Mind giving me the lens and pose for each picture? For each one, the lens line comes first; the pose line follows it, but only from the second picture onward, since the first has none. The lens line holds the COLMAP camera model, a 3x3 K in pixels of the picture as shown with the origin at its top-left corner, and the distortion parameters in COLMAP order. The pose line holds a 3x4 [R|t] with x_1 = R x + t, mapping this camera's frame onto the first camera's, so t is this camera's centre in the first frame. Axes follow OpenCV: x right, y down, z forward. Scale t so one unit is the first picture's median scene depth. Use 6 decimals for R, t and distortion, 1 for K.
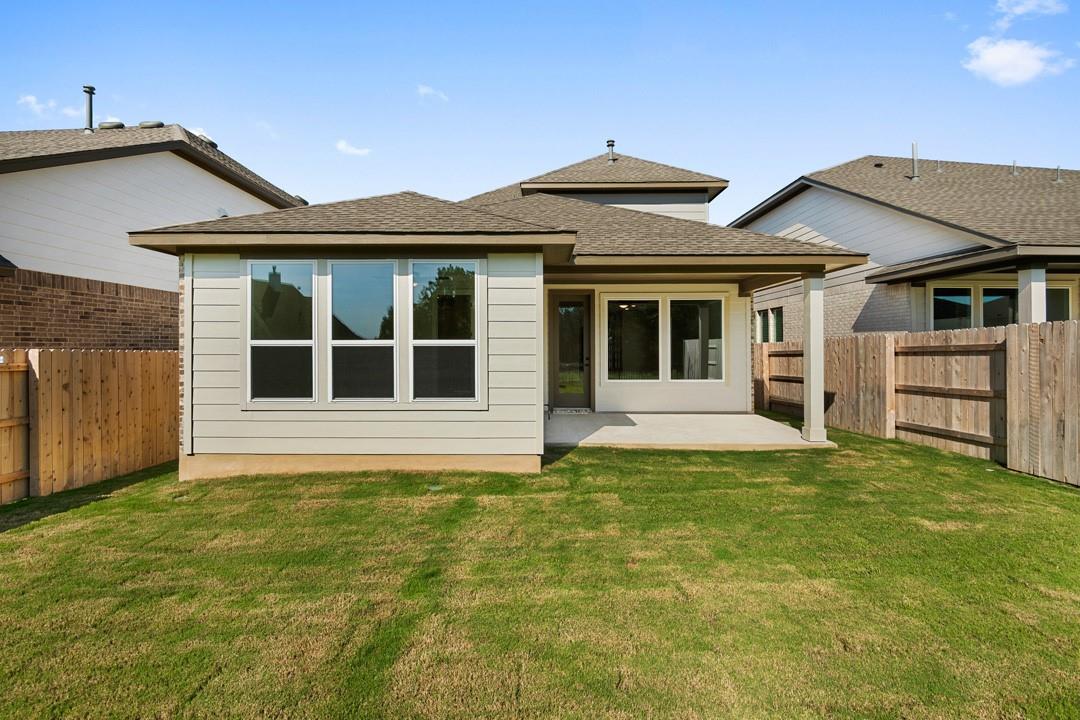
lens RADIAL K [[491.0, 0, 533.5], [0, 491.0, 342.5], [0, 0, 1]] dist [-0.001551, -0.003266]
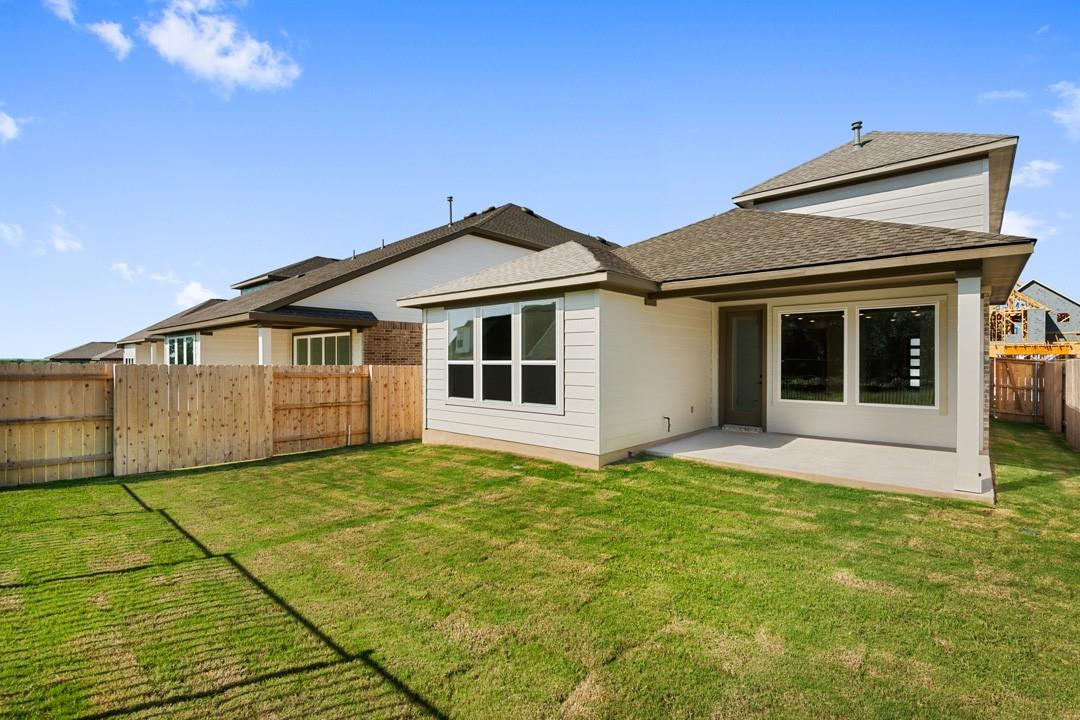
lens RADIAL K [[491.0, 0, 556.4], [0, 491.0, 358.4], [0, 0, 1]] dist [-0.001551, -0.003266]
pose [[0.765125, -0.001926, -0.643879, 0.717585], [0.006746, 0.999965, 0.005025, -0.016420], [0.643847, -0.008189, 0.765111, 0.010347]]
